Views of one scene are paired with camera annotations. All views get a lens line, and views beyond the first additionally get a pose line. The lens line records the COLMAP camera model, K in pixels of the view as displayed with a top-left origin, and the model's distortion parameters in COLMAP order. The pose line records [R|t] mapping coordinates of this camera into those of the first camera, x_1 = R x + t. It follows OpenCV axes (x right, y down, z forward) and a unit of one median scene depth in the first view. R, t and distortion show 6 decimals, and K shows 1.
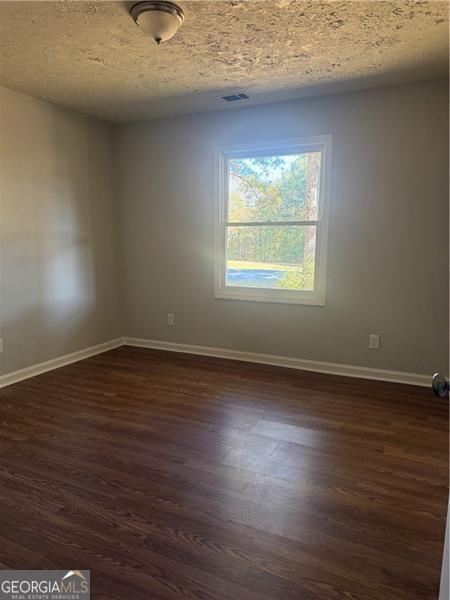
lens RADIAL K [[428.5, 0, 224.0], [0, 428.5, 300.1], [0, 0, 1]] dist [0.040504, -0.025986]
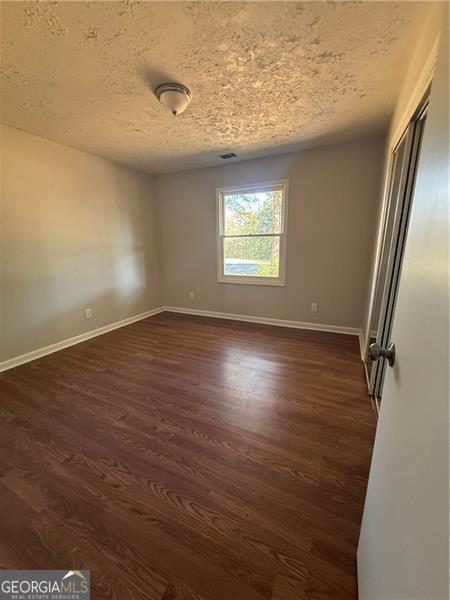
lens RADIAL K [[243.6, 0, 222.4], [0, 243.6, 299.4], [0, 0, 1]] dist [0.004569, 0.000769]
pose [[0.999761, -0.015631, -0.015262, 0.013669], [0.016700, 0.997218, 0.072644, -0.010095], [0.014084, -0.072882, 0.997241, 0.087231]]
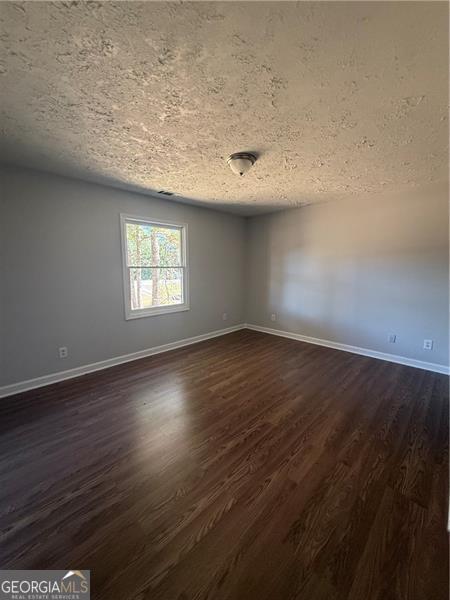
lens RADIAL K [[243.6, 0, 221.6], [0, 243.6, 300.0], [0, 0, 1]] dist [0.004569, 0.000769]
pose [[0.334506, -0.115842, 0.935247, -1.157592], [0.192875, 0.979824, 0.052379, -0.087824], [-0.922445, 0.162865, 0.350100, 0.734477]]
